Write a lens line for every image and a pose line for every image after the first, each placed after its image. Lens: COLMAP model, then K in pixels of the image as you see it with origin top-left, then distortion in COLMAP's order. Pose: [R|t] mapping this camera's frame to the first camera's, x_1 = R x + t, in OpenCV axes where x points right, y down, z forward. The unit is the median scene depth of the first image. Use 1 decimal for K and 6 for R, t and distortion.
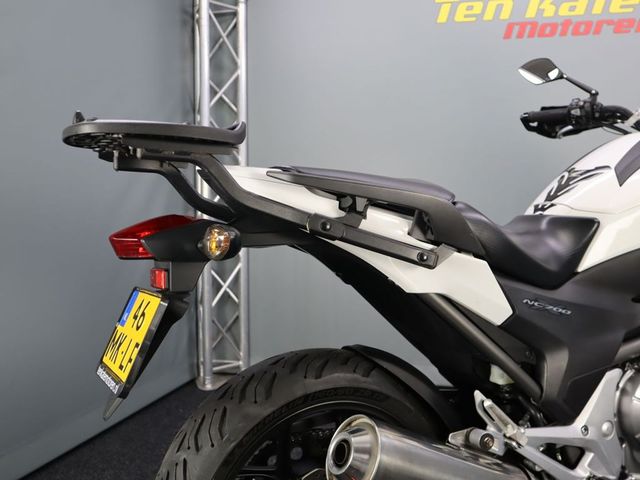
lens RADIAL K [[659.6, 0, 317.2], [0, 659.6, 243.5], [0, 0, 1]] dist [-0.015441, 0.000000]
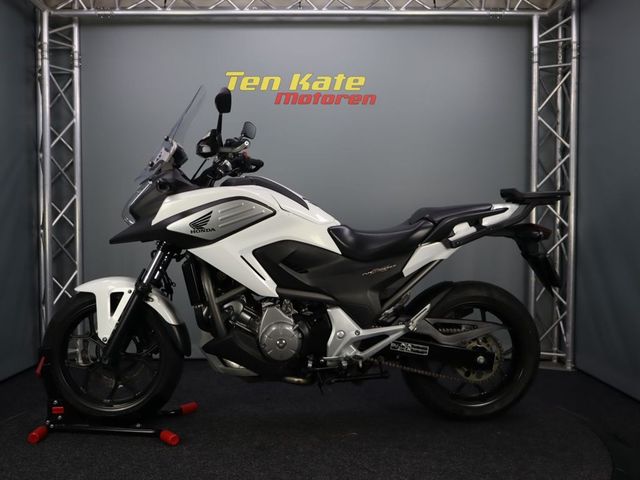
lens RADIAL K [[659.6, 0, 320.8], [0, 659.6, 239.2], [0, 0, 1]] dist [-0.015441, 0.000000]
pose [[0.968751, -0.012160, 0.247738, 0.059228], [0.020337, 0.999329, -0.030477, 0.043819], [-0.247201, 0.034563, 0.968348, -0.805225]]
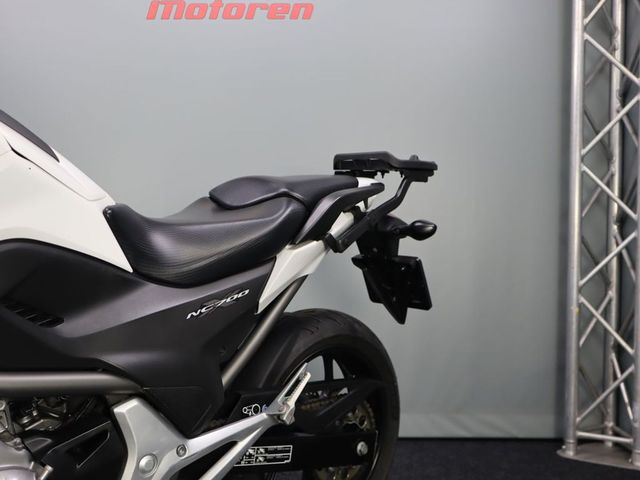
lens RADIAL K [[659.6, 0, 315.2], [0, 659.6, 244.0], [0, 0, 1]] dist [-0.015441, 0.000000]
pose [[0.972663, -0.009919, 0.232008, 0.640657], [0.017885, 0.999320, -0.032259, 0.023974], [-0.231530, 0.035527, 0.972179, 0.286891]]
